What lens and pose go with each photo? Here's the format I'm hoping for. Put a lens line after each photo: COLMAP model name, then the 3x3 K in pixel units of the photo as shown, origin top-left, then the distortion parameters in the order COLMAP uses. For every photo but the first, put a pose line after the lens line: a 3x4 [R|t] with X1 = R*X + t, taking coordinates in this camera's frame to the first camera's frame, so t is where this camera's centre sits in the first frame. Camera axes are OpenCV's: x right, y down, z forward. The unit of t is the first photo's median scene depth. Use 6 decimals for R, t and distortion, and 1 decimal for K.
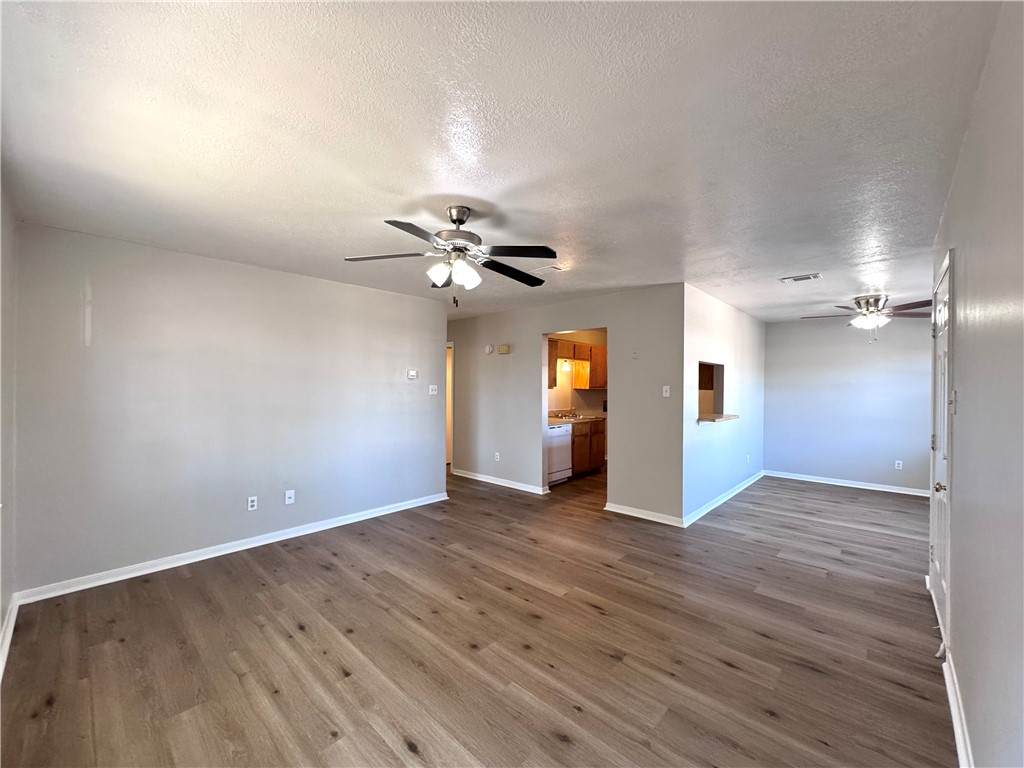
lens RADIAL K [[409.6, 0, 512.0], [0, 409.6, 384.0], [0, 0, 1]] dist [-0.005679, -0.000544]
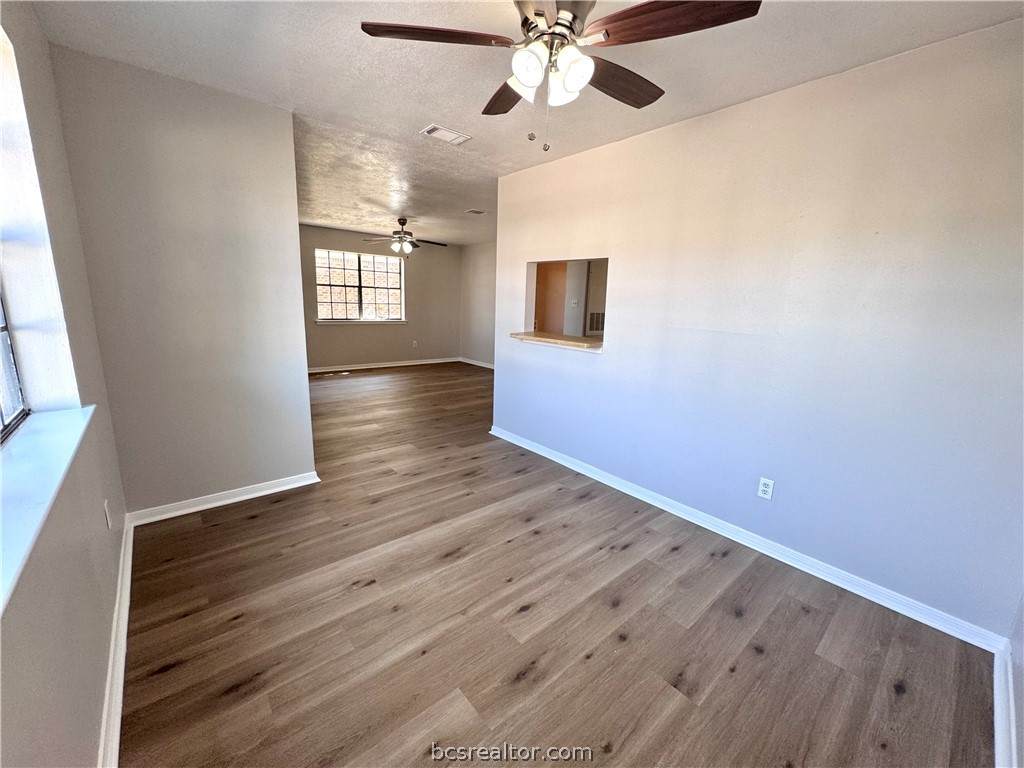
lens RADIAL K [[409.6, 0, 512.0], [0, 409.6, 384.0], [0, 0, 1]] dist [-0.005679, -0.000544]
pose [[-0.112986, 0.188667, -0.975520, 2.290547], [-0.032808, 0.980563, 0.193442, 0.044883], [0.993055, 0.053861, -0.104601, 1.884839]]
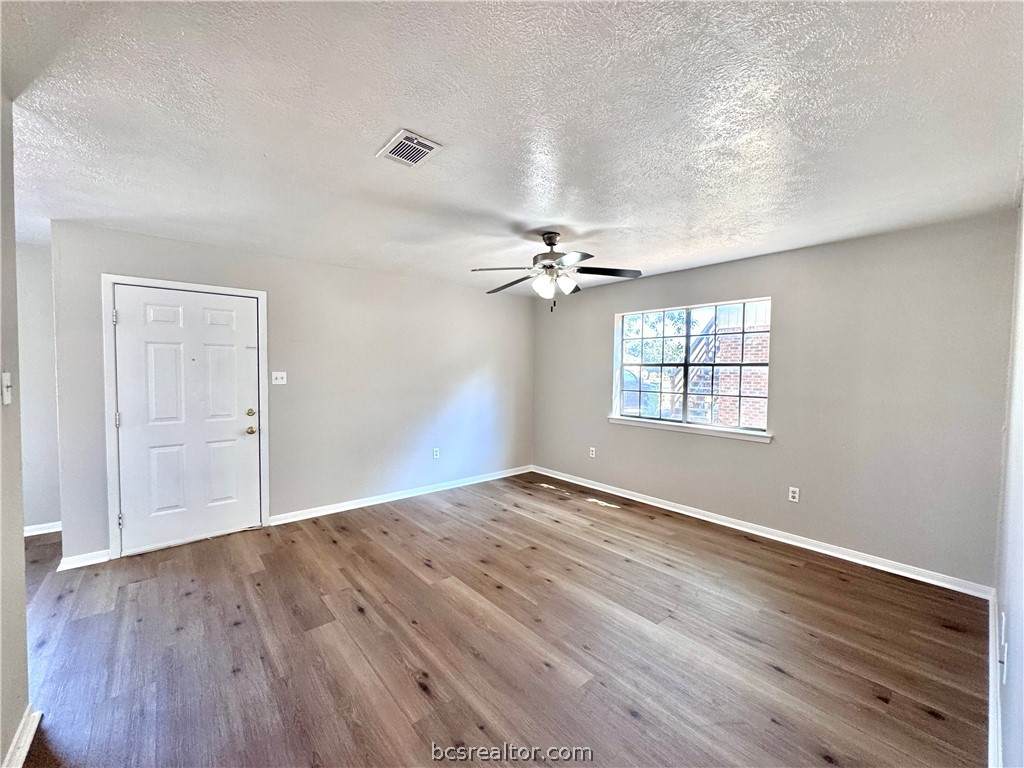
lens RADIAL K [[409.6, 0, 512.0], [0, 409.6, 384.0], [0, 0, 1]] dist [-0.005679, -0.000544]
pose [[-0.993079, -0.017926, 0.116068, -0.157357], [-0.014062, 0.999322, 0.034020, -0.006061], [-0.116600, 0.032152, -0.992658, 2.192412]]
